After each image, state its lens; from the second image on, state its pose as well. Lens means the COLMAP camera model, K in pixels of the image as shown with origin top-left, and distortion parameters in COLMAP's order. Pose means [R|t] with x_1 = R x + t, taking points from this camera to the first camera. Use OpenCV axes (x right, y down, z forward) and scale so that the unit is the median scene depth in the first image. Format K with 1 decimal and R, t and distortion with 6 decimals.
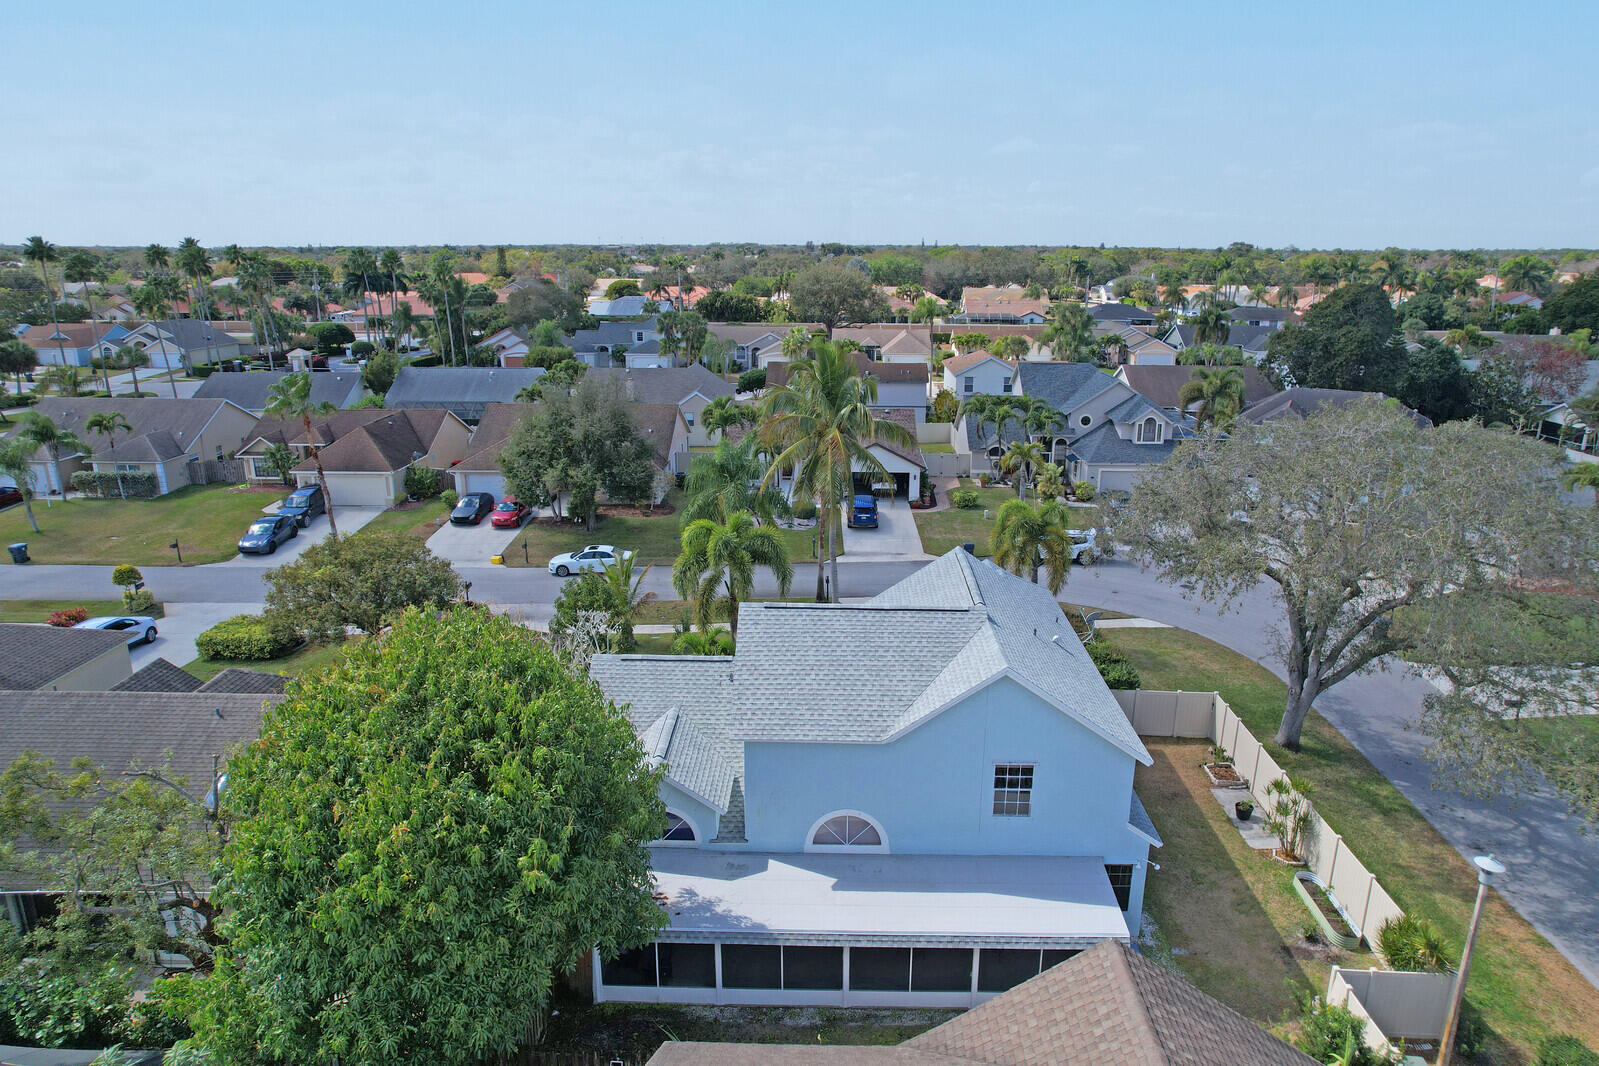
lens RADIAL K [[995.5, 0, 799.5], [0, 995.5, 533.0], [0, 0, 1]] dist [-0.000369, -0.000172]
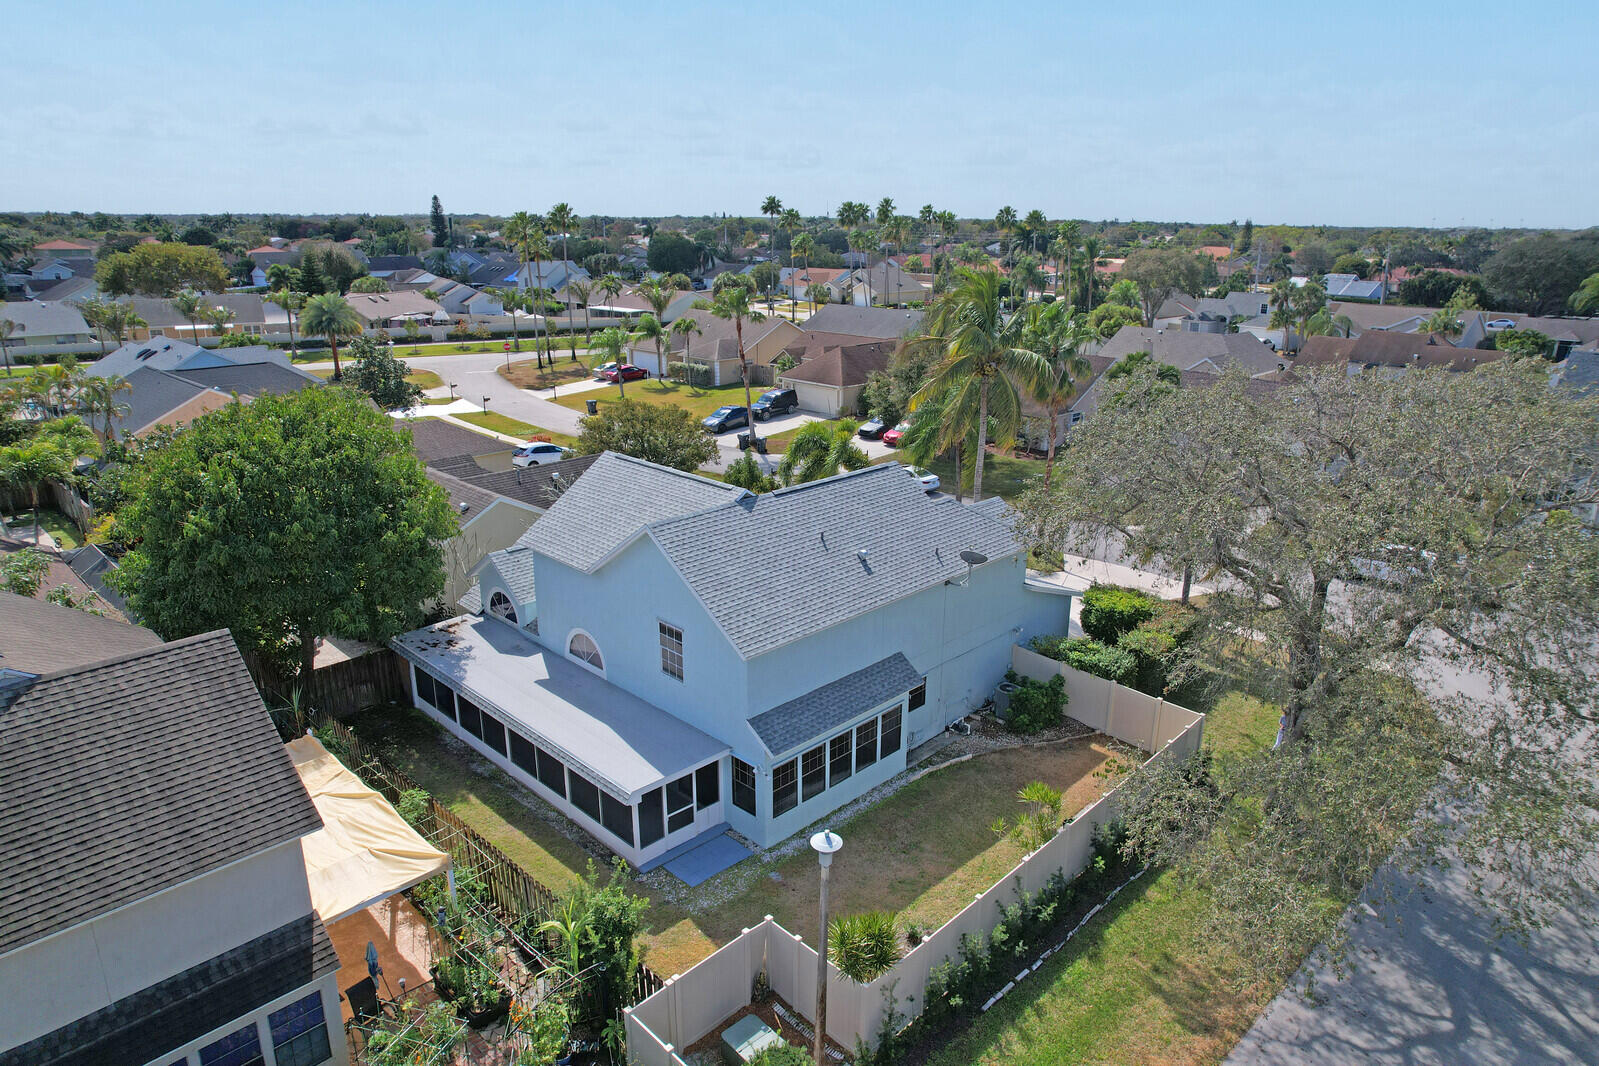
lens RADIAL K [[995.5, 0, 799.5], [0, 995.5, 533.0], [0, 0, 1]] dist [-0.000369, -0.000172]
pose [[0.731656, 0.207442, -0.649344, 0.959249], [-0.191699, 0.976744, 0.096036, 0.010275], [0.654165, 0.054213, 0.754407, 0.288549]]
